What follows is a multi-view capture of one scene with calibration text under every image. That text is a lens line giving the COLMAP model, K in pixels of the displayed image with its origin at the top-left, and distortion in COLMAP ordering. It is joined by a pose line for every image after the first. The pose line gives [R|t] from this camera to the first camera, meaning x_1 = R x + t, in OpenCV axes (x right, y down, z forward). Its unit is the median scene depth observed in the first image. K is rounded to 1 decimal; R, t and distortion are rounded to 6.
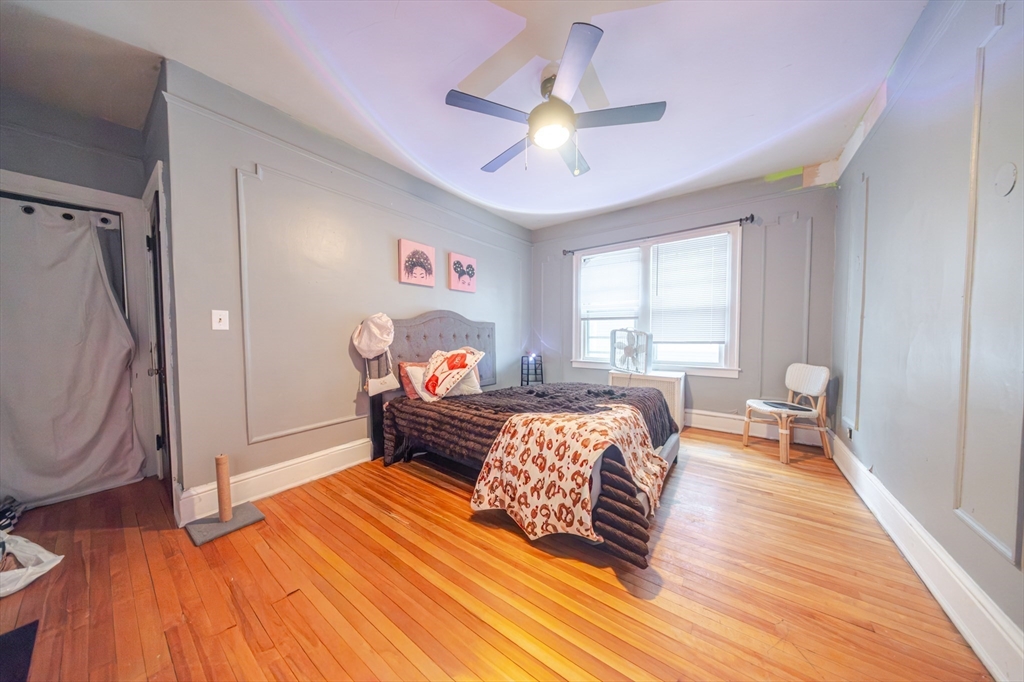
lens RADIAL K [[304.8, 0, 514.7], [0, 304.8, 339.8], [0, 0, 1]] dist [0.002535, 0.000188]
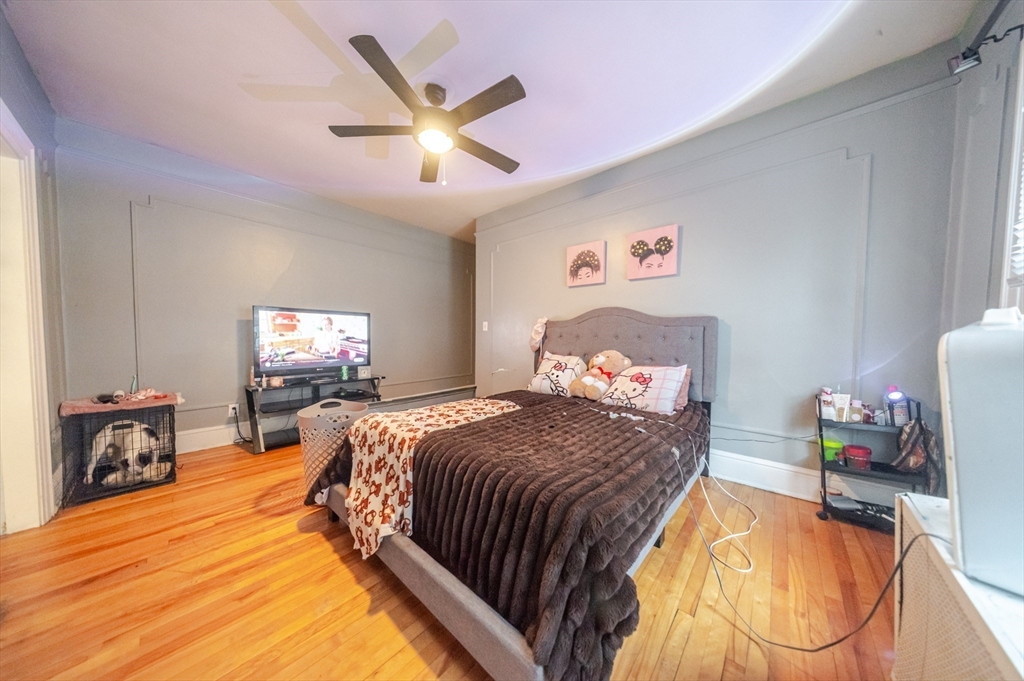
lens RADIAL K [[304.8, 0, 512.3], [0, 304.8, 347.1], [0, 0, 1]] dist [0.002535, 0.000188]
pose [[-0.089971, 0.039615, -0.995156, 0.688692], [-0.035798, 0.998434, 0.042982, -0.010953], [0.995301, 0.039492, -0.088412, 0.830979]]
